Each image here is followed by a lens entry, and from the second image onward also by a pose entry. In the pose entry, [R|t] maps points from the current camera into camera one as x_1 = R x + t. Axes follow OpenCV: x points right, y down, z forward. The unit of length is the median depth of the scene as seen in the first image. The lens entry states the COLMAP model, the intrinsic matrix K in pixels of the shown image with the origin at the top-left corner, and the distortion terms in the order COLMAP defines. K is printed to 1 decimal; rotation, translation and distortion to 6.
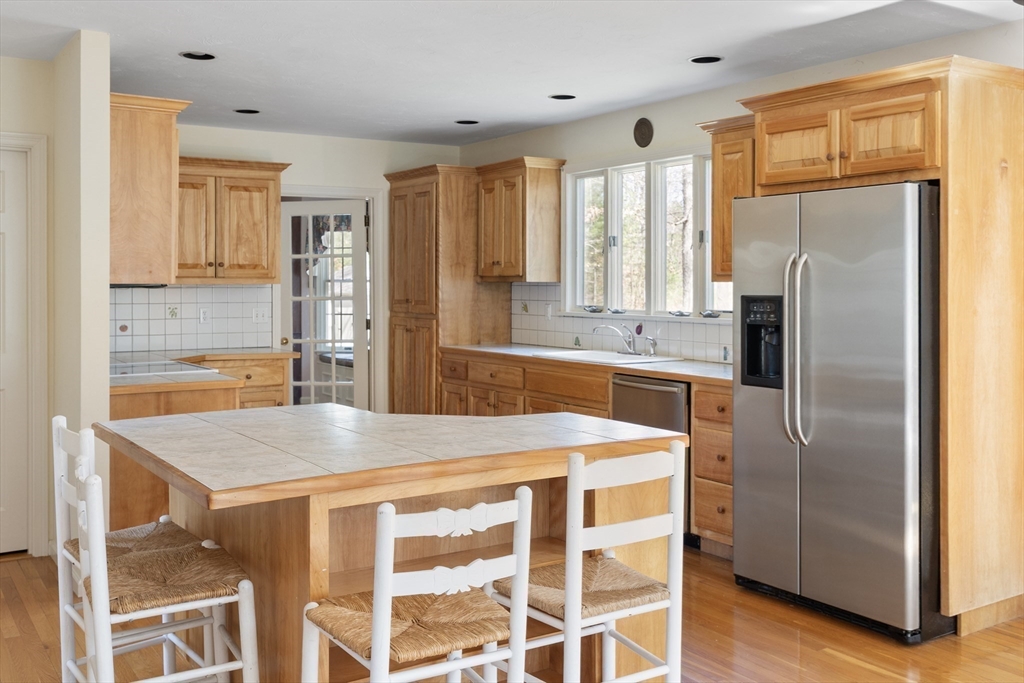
lens RADIAL K [[974.9, 0, 514.0], [0, 974.9, 284.7], [0, 0, 1]] dist [0.014503, 0.000000]
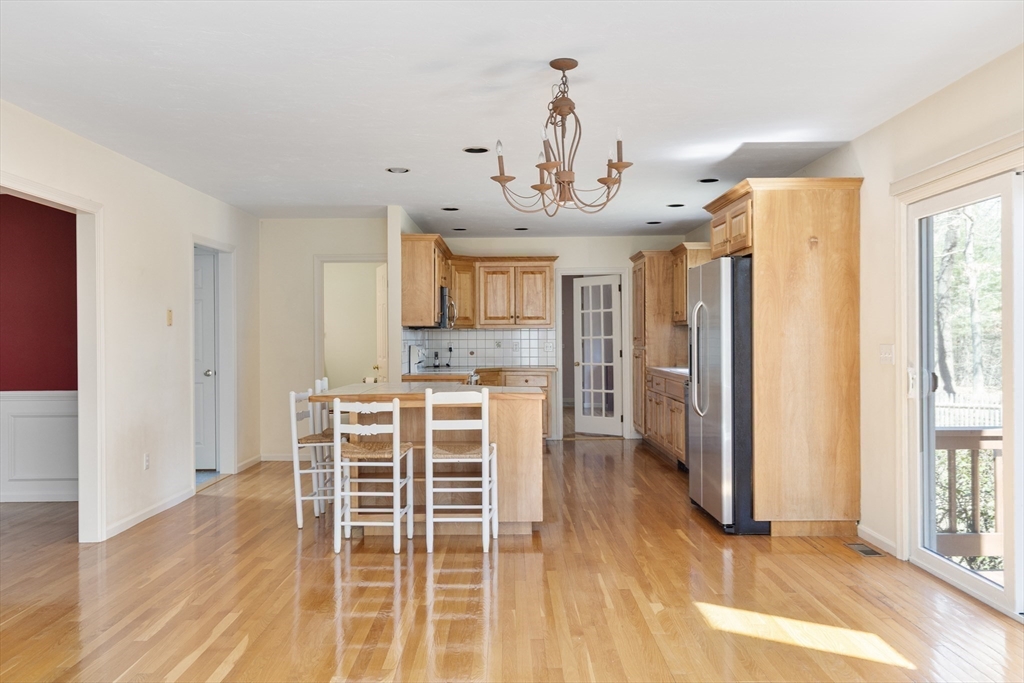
lens RADIAL K [[779.4, 0, 510.6], [0, 779.4, 340.9], [0, 0, 1]] dist [0.007011, 0.000867]
pose [[0.836905, -0.002293, -0.547343, 0.453497], [0.004318, 0.999988, 0.002413, 0.018664], [0.547331, -0.004383, 0.836905, -0.173972]]
